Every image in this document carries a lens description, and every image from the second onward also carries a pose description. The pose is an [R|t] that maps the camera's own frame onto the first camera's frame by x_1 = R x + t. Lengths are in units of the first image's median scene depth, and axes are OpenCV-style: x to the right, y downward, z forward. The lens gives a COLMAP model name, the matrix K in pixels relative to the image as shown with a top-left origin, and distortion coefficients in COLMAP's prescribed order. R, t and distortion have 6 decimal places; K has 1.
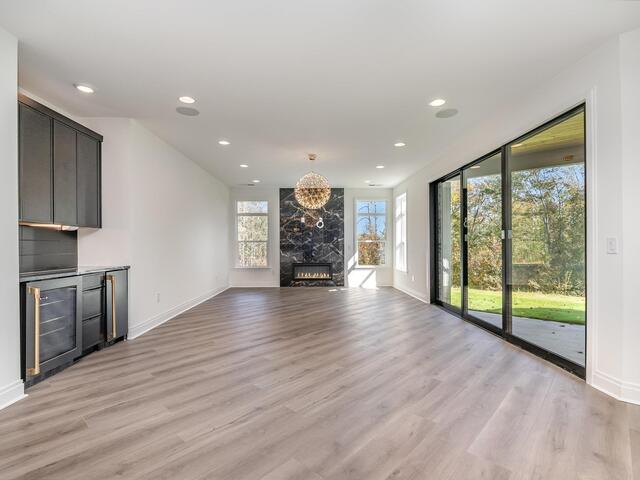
lens RADIAL K [[318.8, 0, 316.7], [0, 318.8, 243.9], [0, 0, 1]] dist [0.000249, 0.000699]
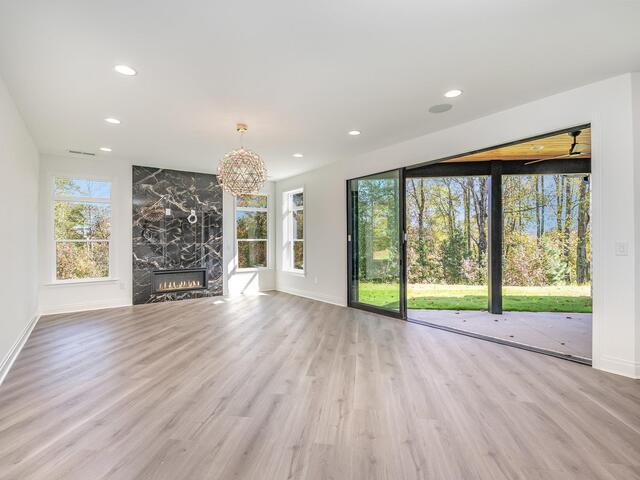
lens RADIAL K [[318.8, 0, 319.8], [0, 318.8, 240.4], [0, 0, 1]] dist [0.000249, 0.000699]
pose [[0.816939, -0.004550, 0.576706, -0.184104], [0.004441, 0.999989, 0.001598, -0.008060], [-0.576707, 0.001256, 0.816950, 0.187622]]
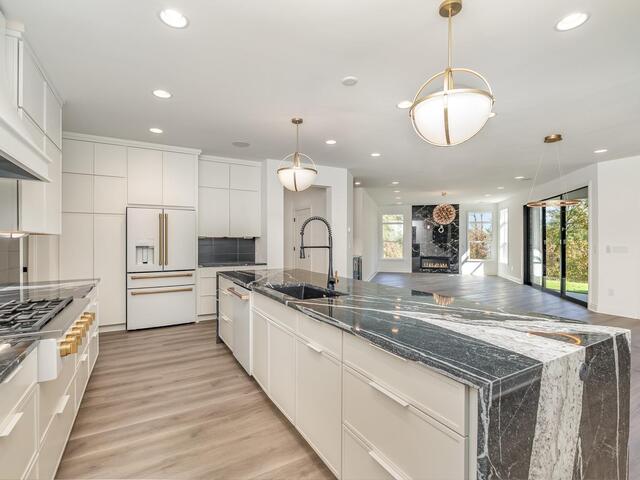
lens RADIAL K [[318.8, 0, 321.8], [0, 318.8, 239.9], [0, 0, 1]] dist [0.000249, 0.000699]
pose [[0.961998, 0.003872, -0.273029, -0.113614], [-0.002754, 0.999986, 0.004479, -0.021380], [0.273043, -0.003557, 0.961995, -0.528052]]
